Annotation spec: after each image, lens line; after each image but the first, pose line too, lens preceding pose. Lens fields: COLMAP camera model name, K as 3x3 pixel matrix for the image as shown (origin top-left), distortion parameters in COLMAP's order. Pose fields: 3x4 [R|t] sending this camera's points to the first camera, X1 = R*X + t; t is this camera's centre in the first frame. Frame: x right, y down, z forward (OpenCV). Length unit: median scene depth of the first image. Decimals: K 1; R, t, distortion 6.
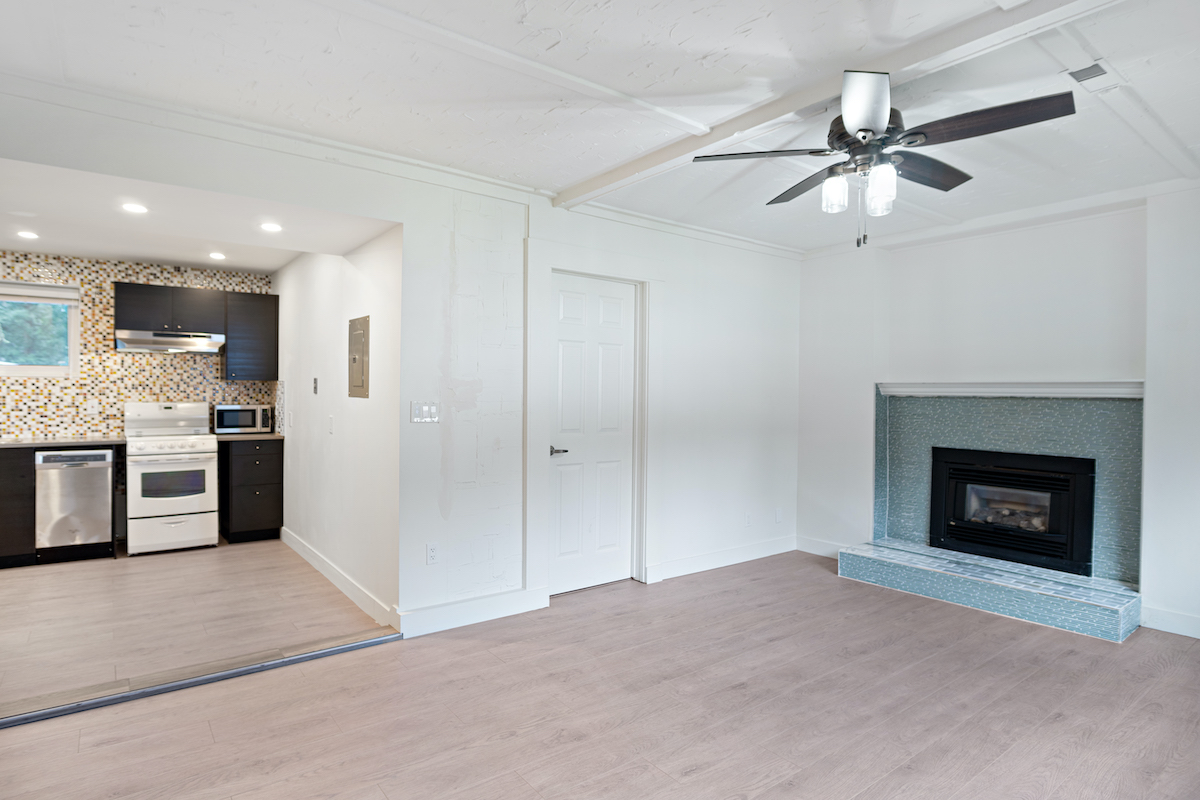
lens RADIAL K [[652.3, 0, 594.2], [0, 652.3, 403.4], [0, 0, 1]] dist [-0.033384, 0.011542]
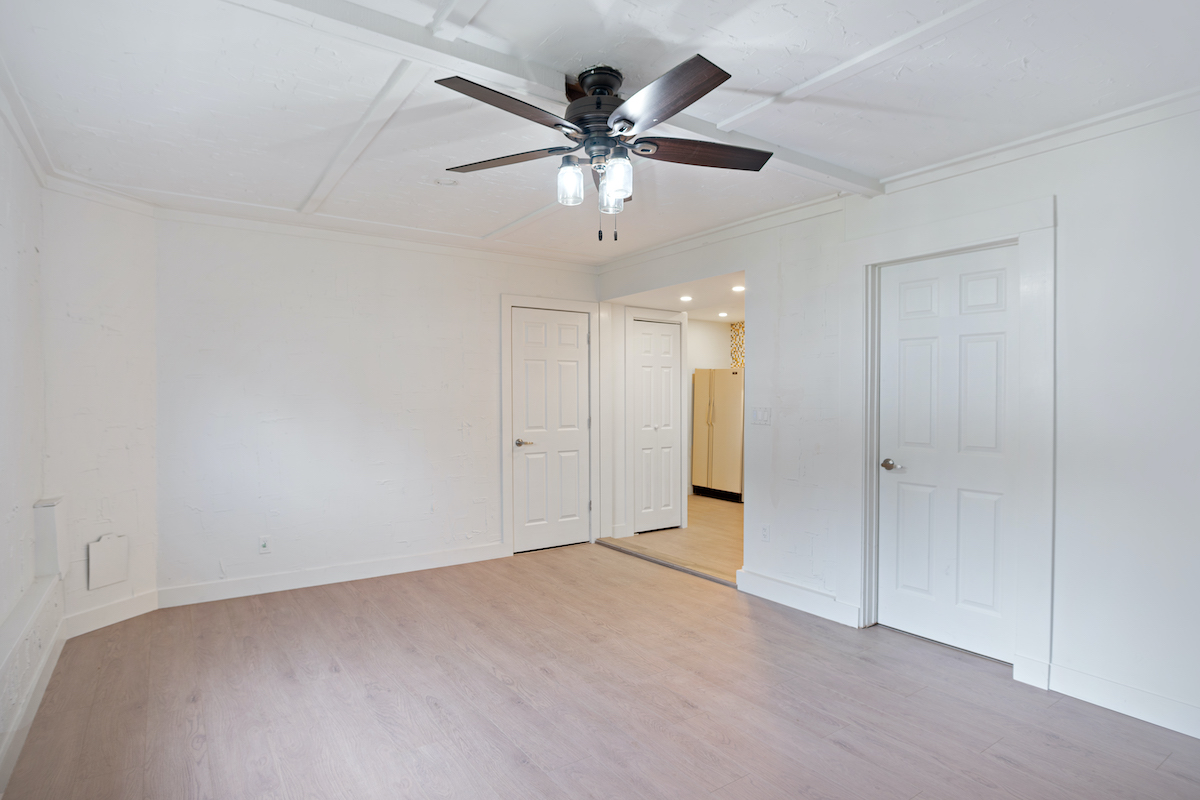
lens RADIAL K [[643.3, 0, 595.5], [0, 643.3, 402.4], [0, 0, 1]] dist [-0.032669, 0.009867]
pose [[-0.050259, -0.001968, -0.998734, 0.855331], [-0.018335, 0.999831, -0.001047, -0.004602], [0.998568, 0.018259, -0.050287, 0.656568]]
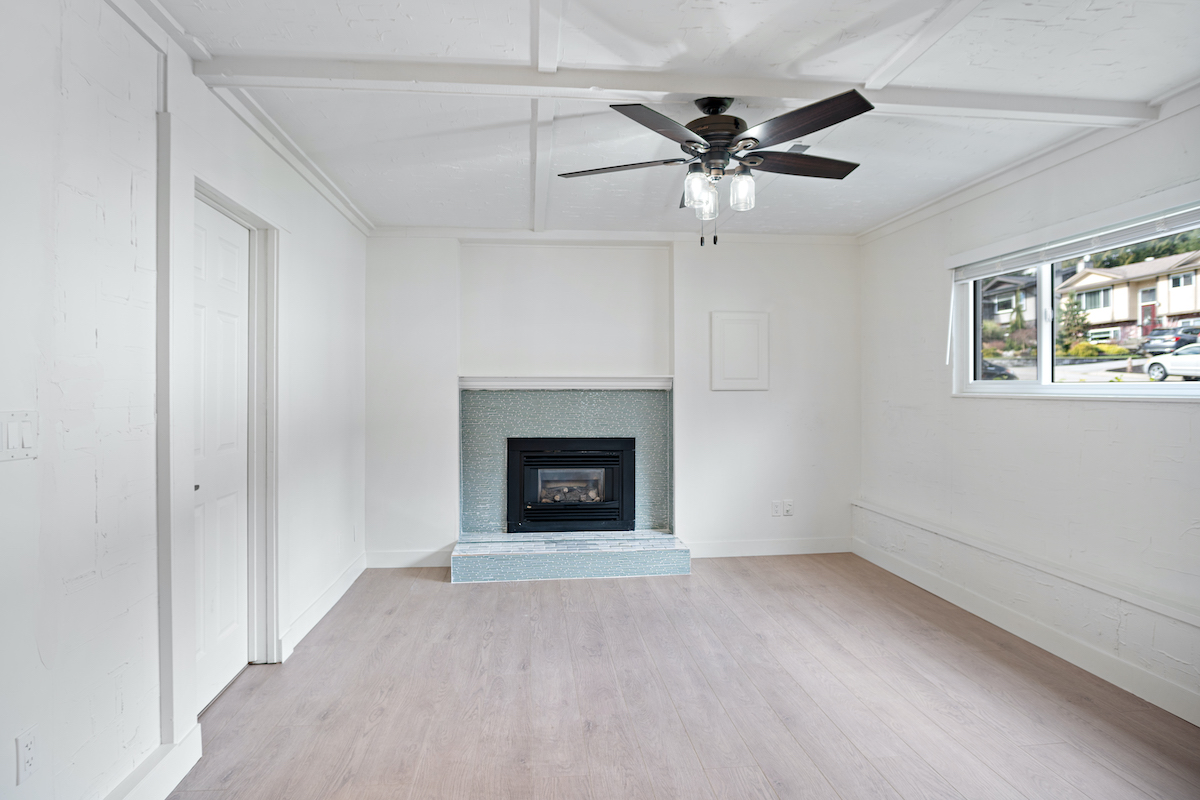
lens RADIAL K [[654.5, 0, 592.1], [0, 654.5, 388.8], [0, 0, 1]] dist [-0.032584, 0.010009]
pose [[0.523648, -0.007994, 0.851897, -0.370745], [0.019591, 0.999805, -0.002660, -0.008397], [-0.851709, 0.018083, 0.523702, 0.389720]]
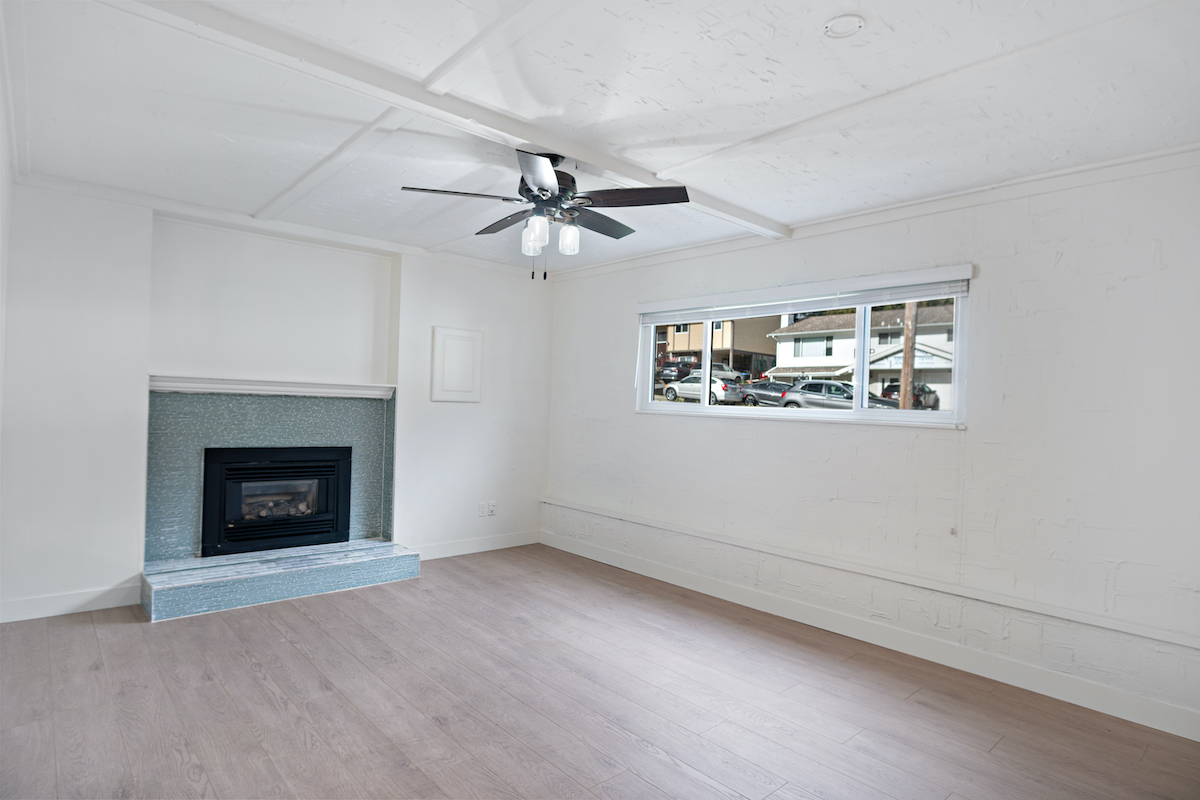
lens RADIAL K [[643.3, 0, 595.5], [0, 643.3, 402.4], [0, 0, 1]] dist [-0.032669, 0.009867]
pose [[-0.079557, -0.008242, 0.996796, -0.499314], [-0.017645, 0.999821, 0.006859, -0.016008], [-0.996674, -0.017042, -0.079689, 0.627032]]
